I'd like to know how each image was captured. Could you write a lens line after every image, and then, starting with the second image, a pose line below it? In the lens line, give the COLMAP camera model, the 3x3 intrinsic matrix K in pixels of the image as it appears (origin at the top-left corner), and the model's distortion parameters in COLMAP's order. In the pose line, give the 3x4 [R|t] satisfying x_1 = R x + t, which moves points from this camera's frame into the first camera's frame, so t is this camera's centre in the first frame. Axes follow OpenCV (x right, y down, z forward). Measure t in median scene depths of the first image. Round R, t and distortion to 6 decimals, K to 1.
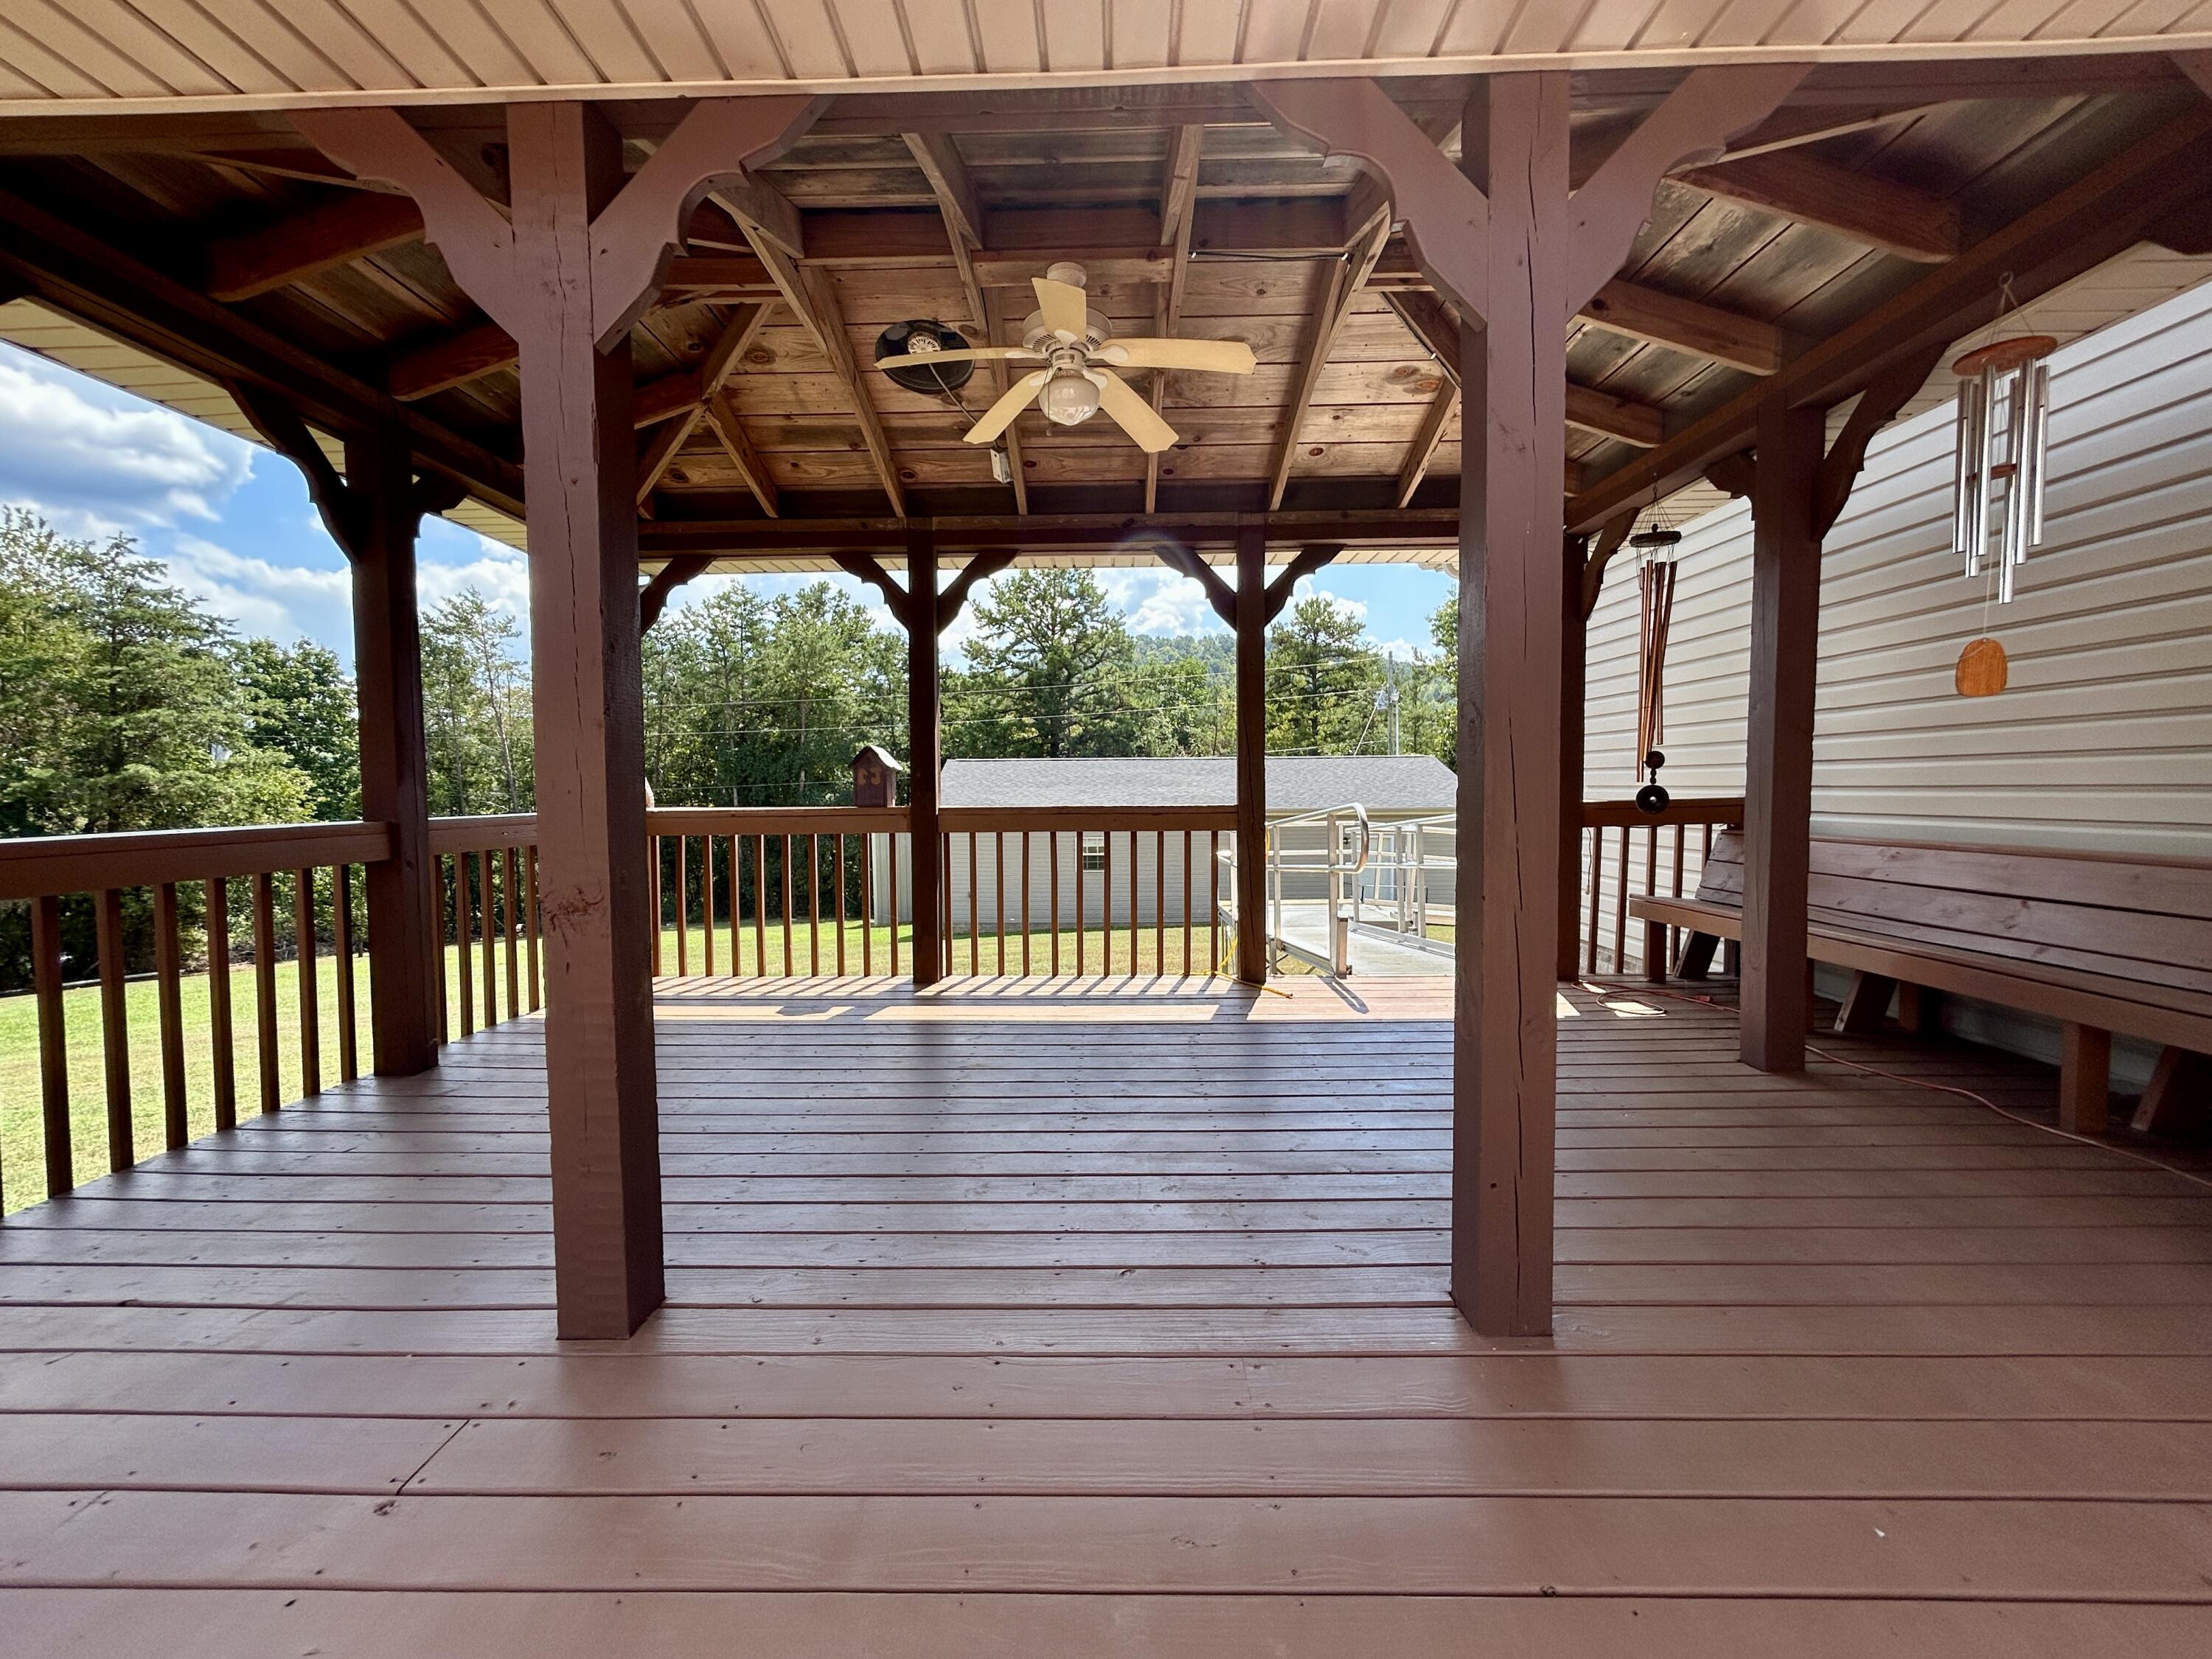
lens RADIAL K [[910.4, 0, 1106.0], [0, 910.4, 829.5], [0, 0, 1]] dist [-0.003668, -0.000406]
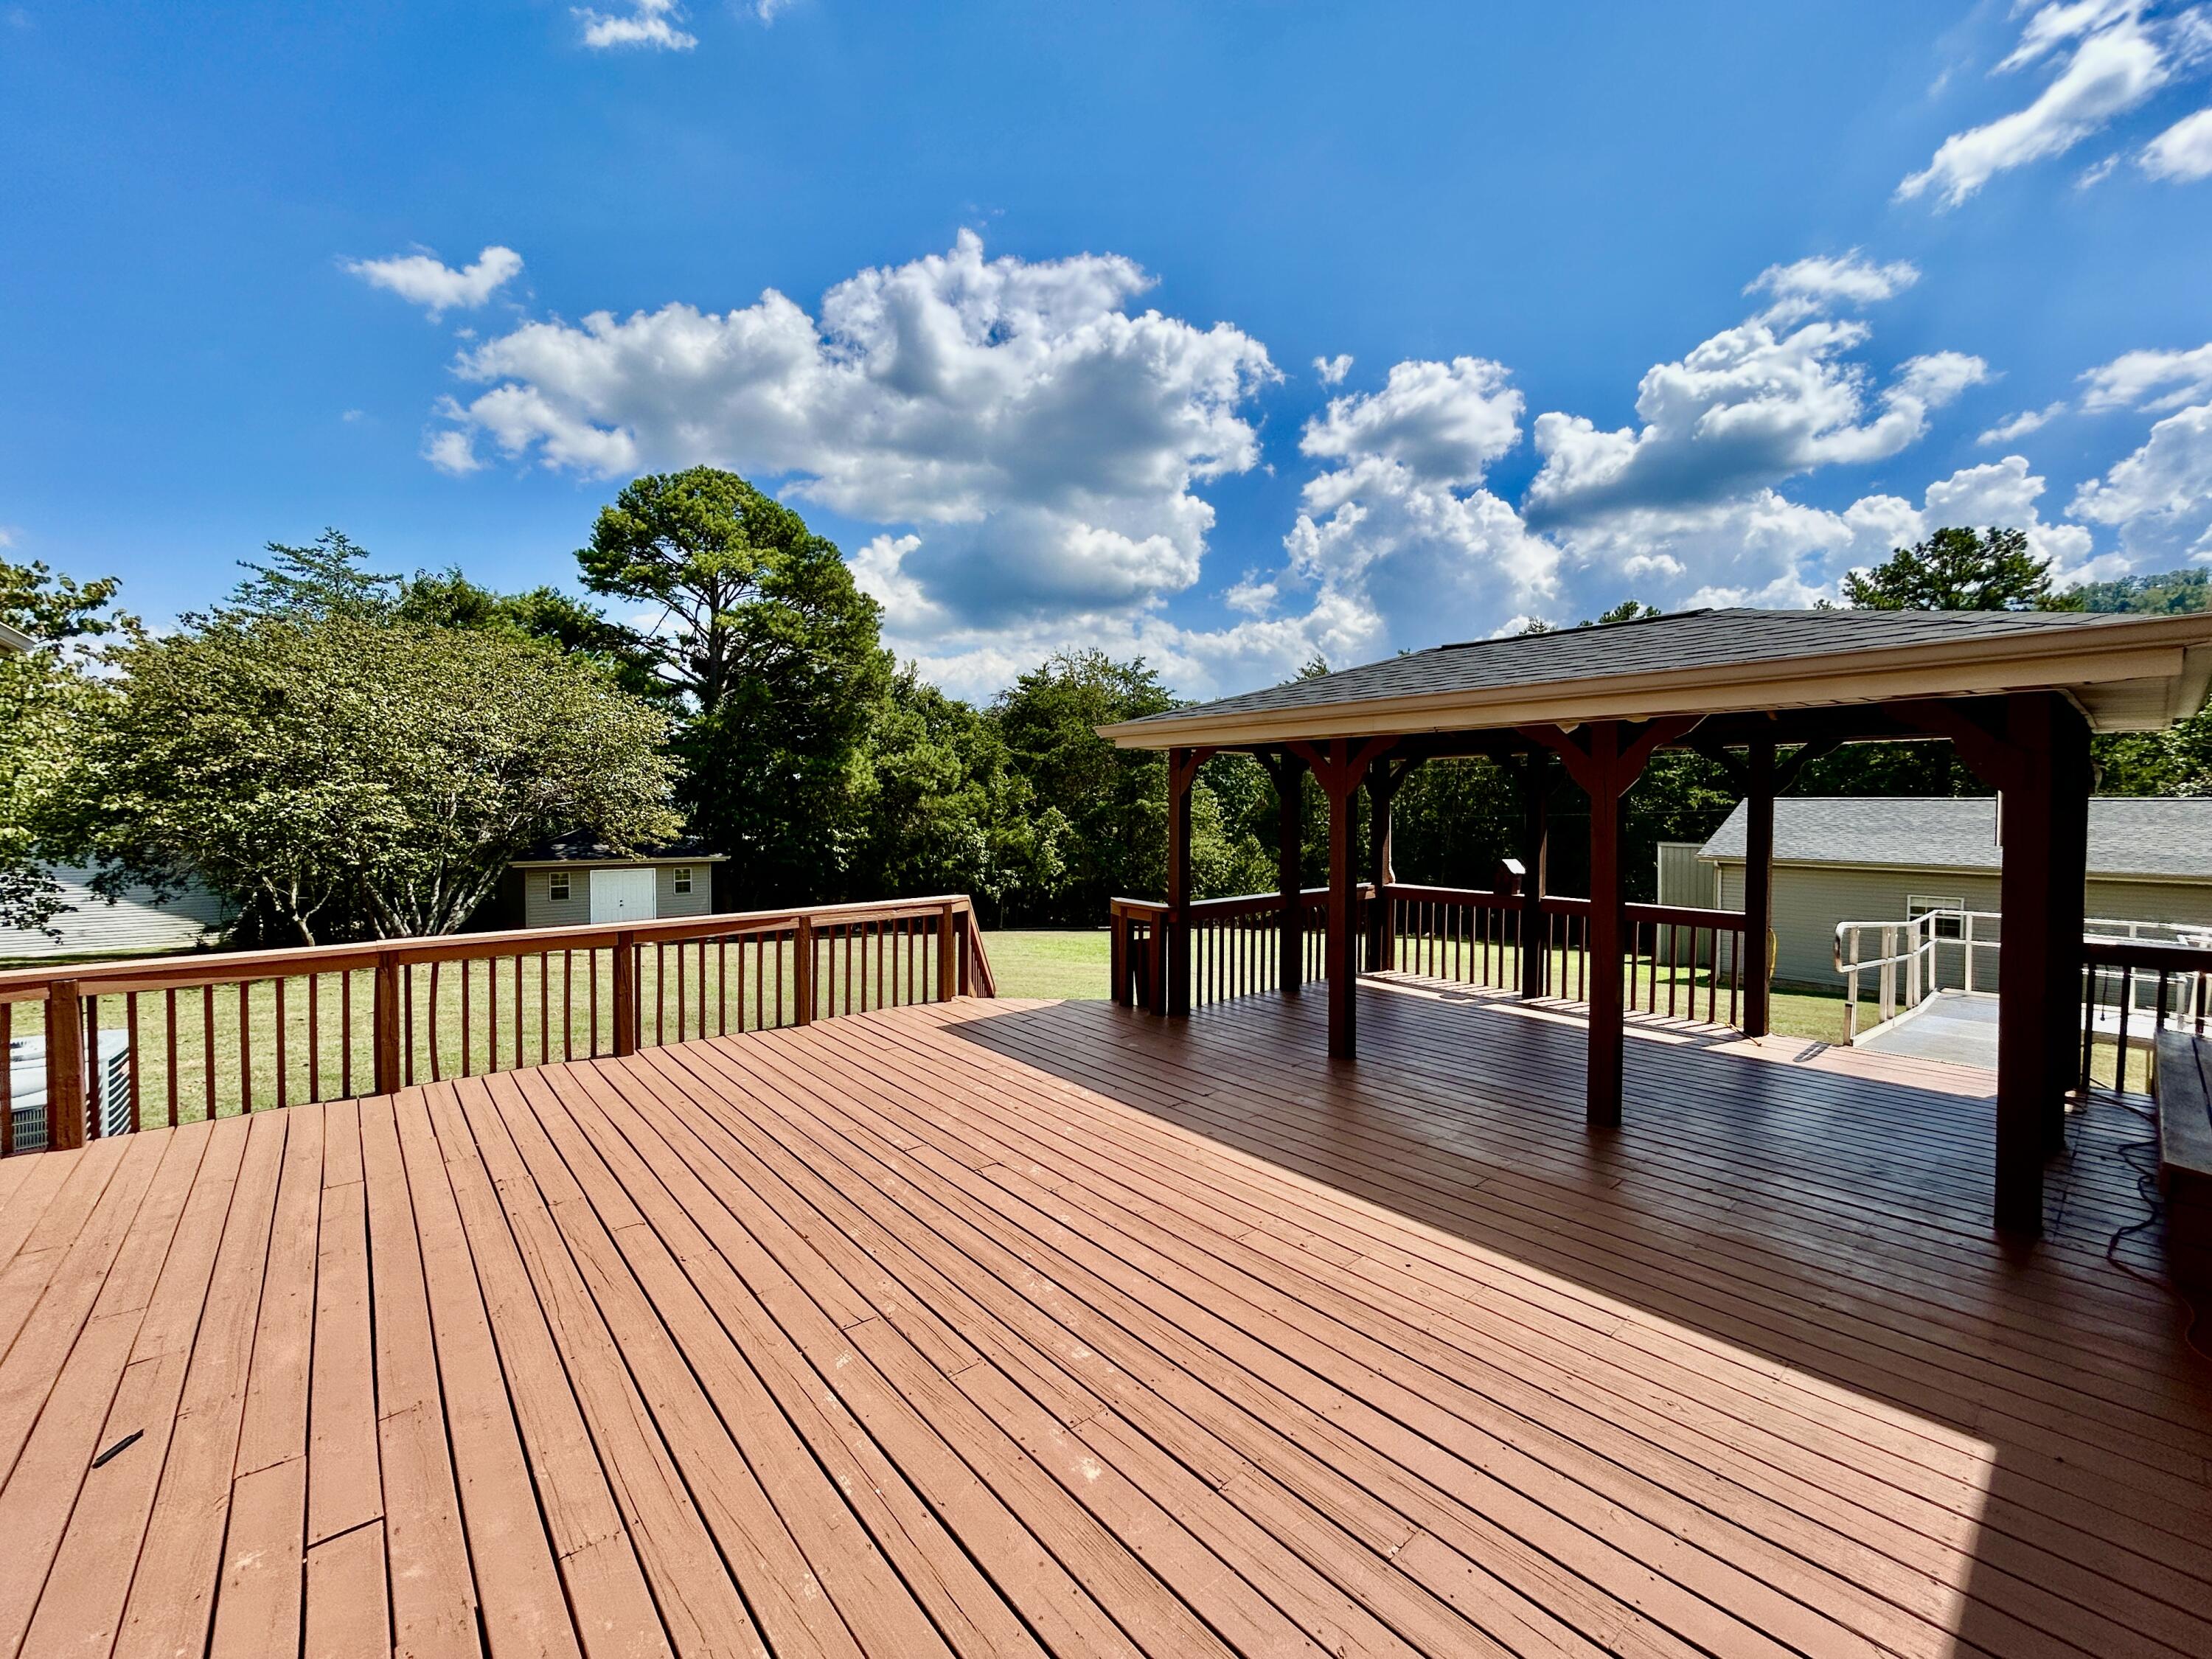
lens RADIAL K [[891.2, 0, 1106.0], [0, 891.2, 829.5], [0, 0, 1]] dist [0.001163, 0.000112]
pose [[0.667734, 0.033217, -0.743659, 0.077348], [-0.046665, 0.998907, 0.002718, -0.017821], [0.742936, 0.032888, 0.668554, -0.112868]]
